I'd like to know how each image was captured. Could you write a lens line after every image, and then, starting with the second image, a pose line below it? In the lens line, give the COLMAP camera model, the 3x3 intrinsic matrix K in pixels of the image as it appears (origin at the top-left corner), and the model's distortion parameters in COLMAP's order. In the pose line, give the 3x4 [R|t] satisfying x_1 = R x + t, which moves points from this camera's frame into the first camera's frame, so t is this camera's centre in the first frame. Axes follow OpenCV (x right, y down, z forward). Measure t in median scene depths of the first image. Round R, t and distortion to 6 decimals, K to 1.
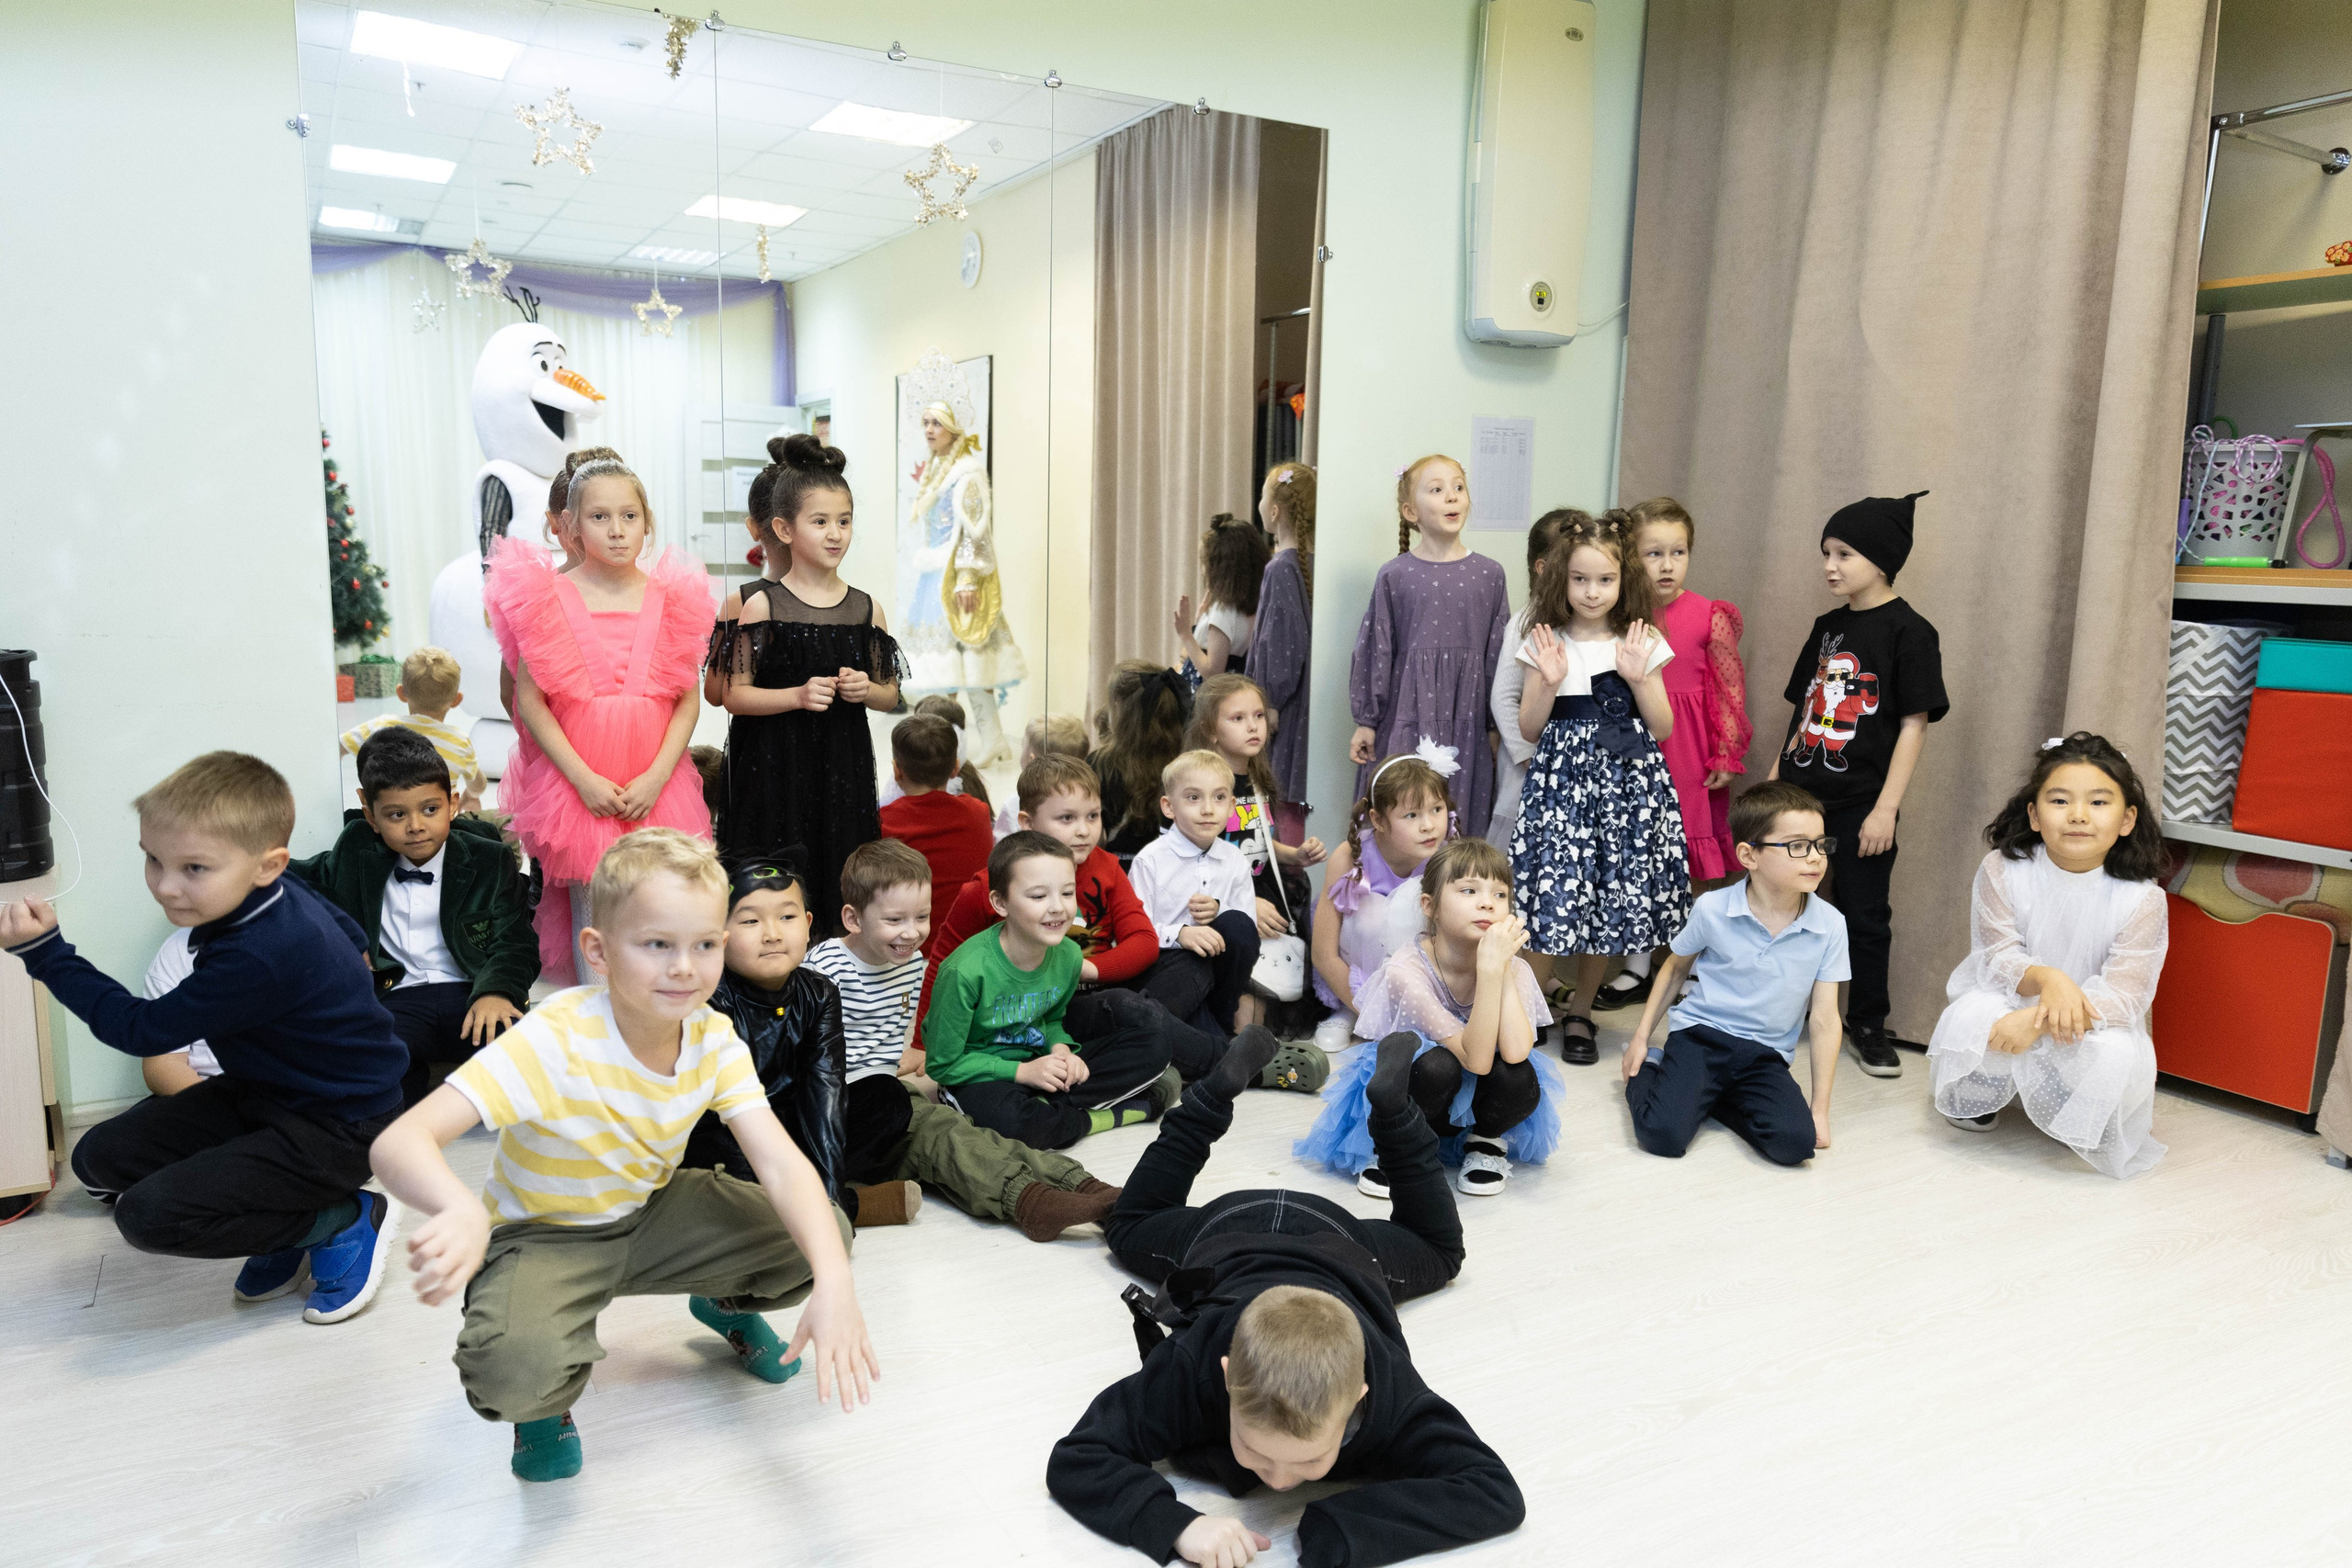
lens RADIAL K [[1746.4, 0, 1166.3], [0, 1746.4, 790.7], [0, 0, 1]] dist [-0.026560, -0.002081]
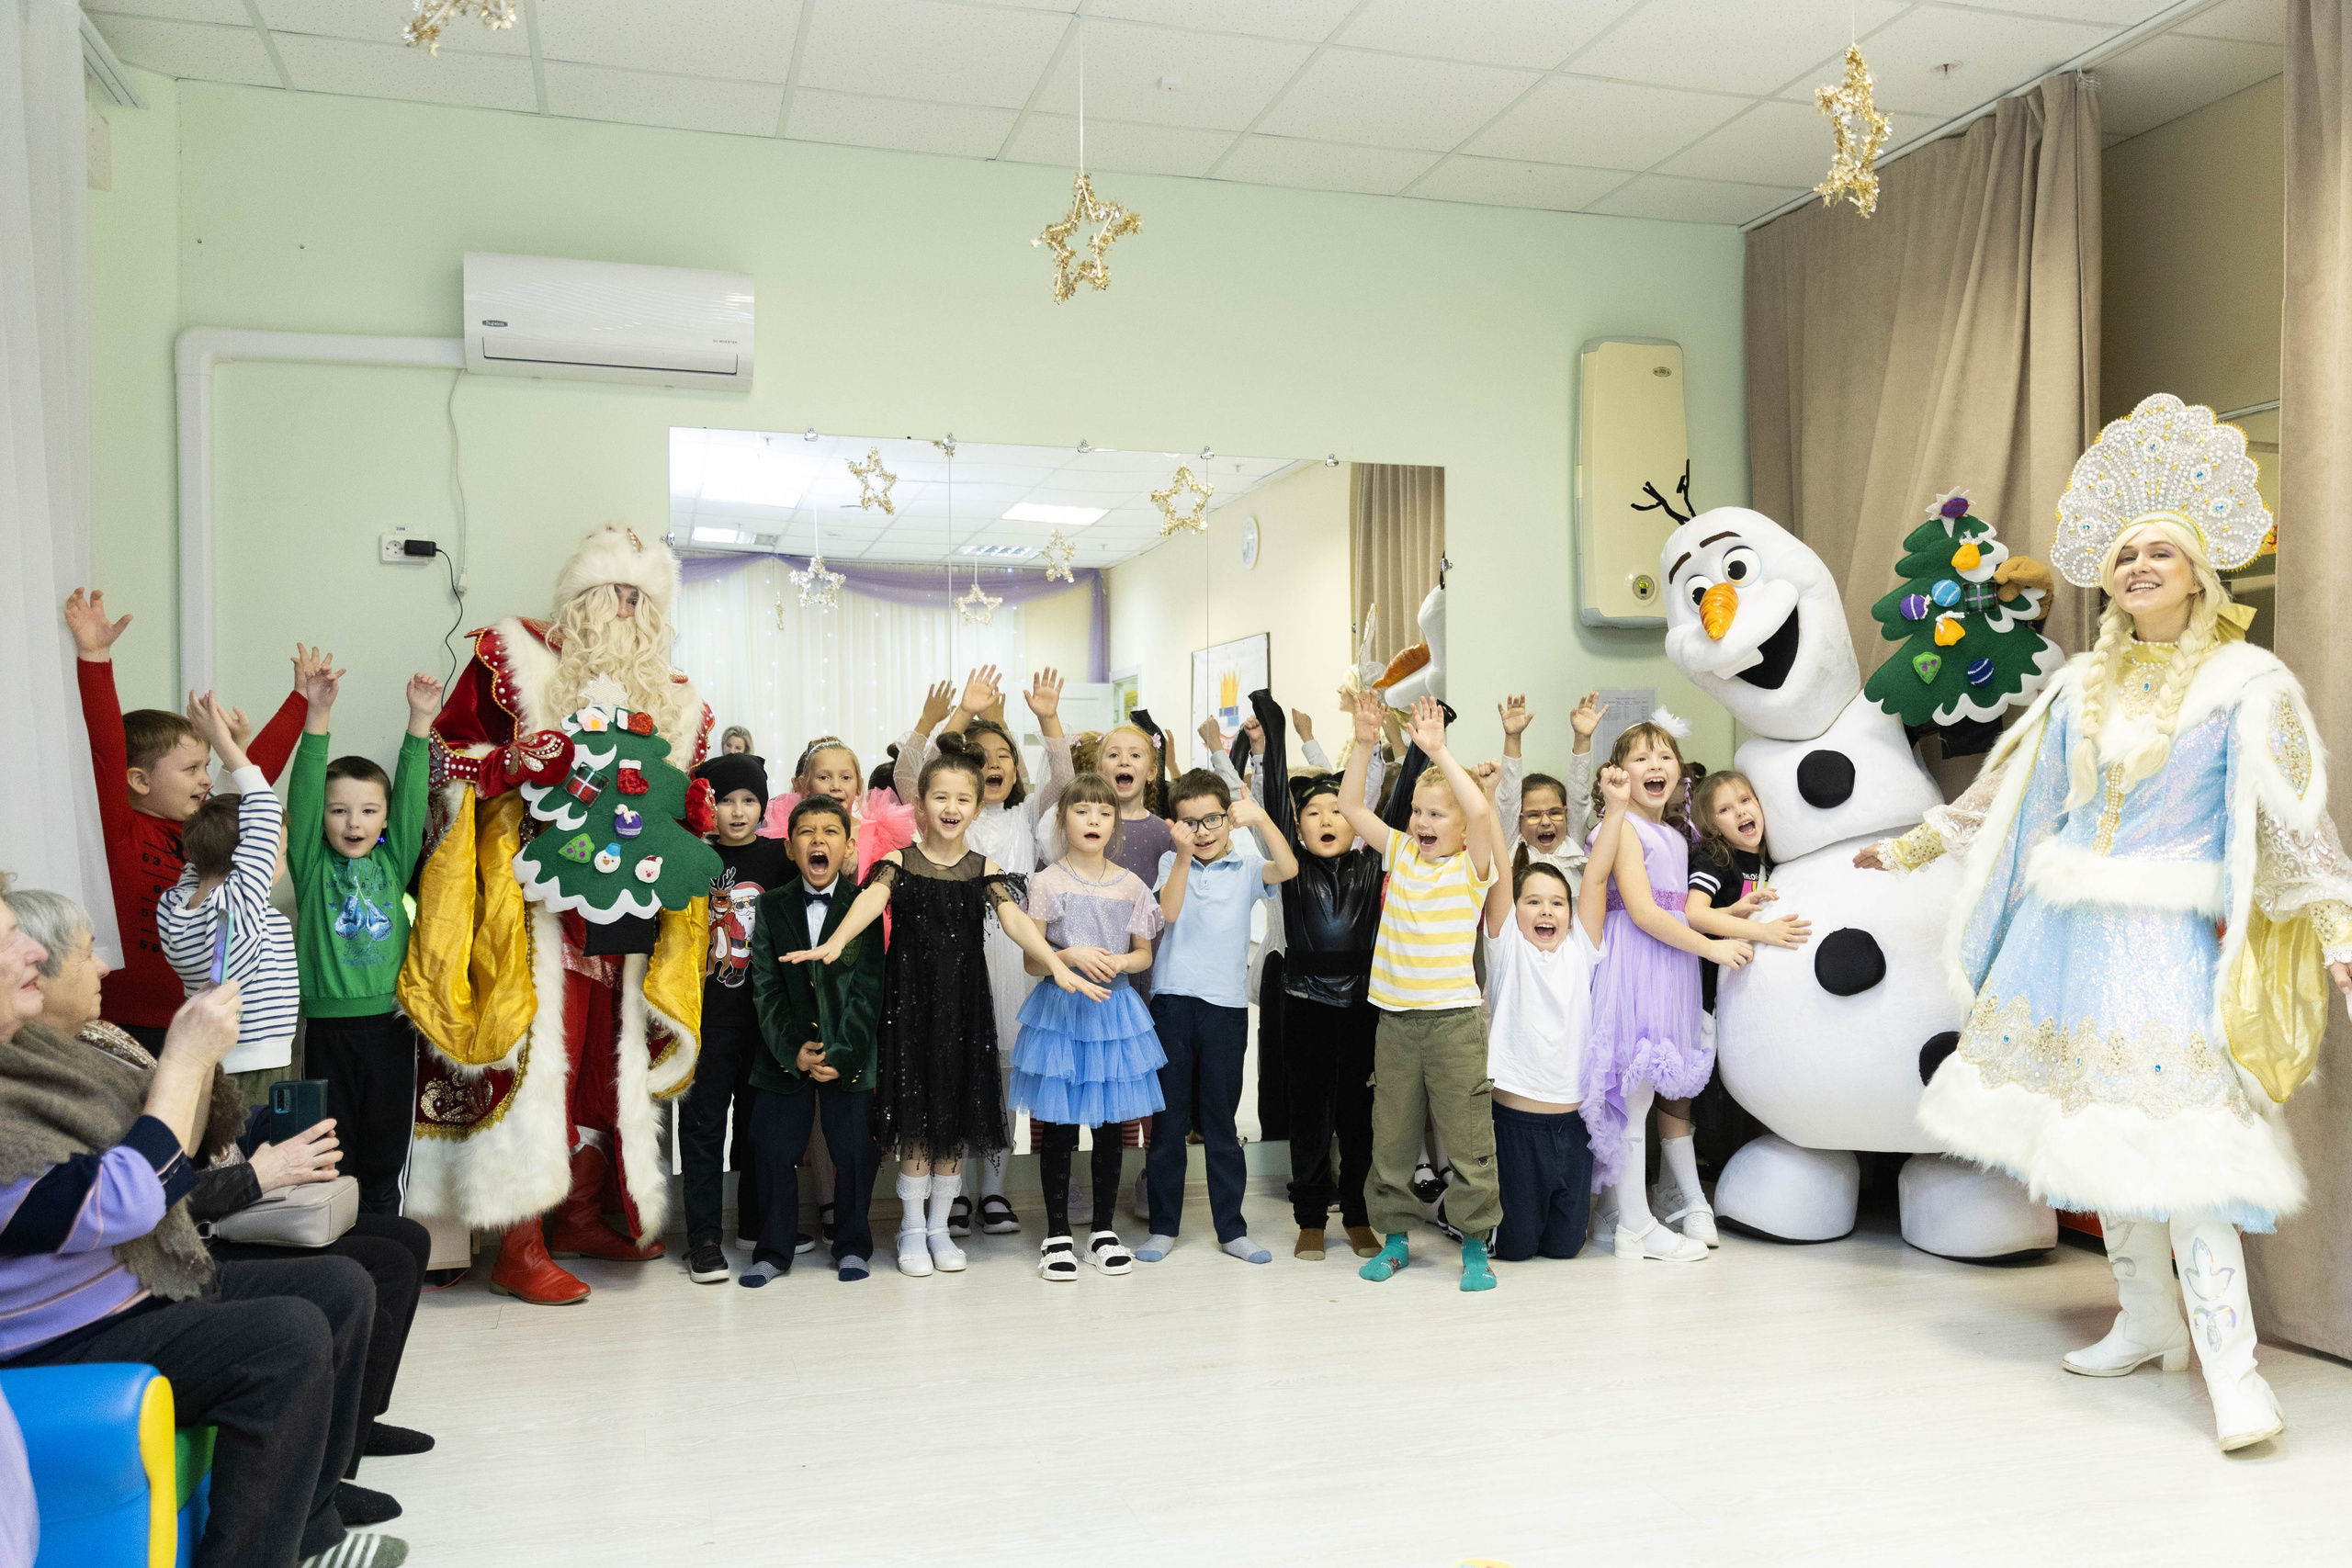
lens RADIAL K [[1934.5, 0, 1180.2], [0, 1934.5, 790.5], [0, 0, 1]] dist [0.079835, 0.000747]
pose [[0.977923, -0.009476, -0.208752, 0.104870], [-0.022691, 0.988248, -0.151163, 0.031836], [0.207732, 0.152562, 0.966215, -0.176365]]
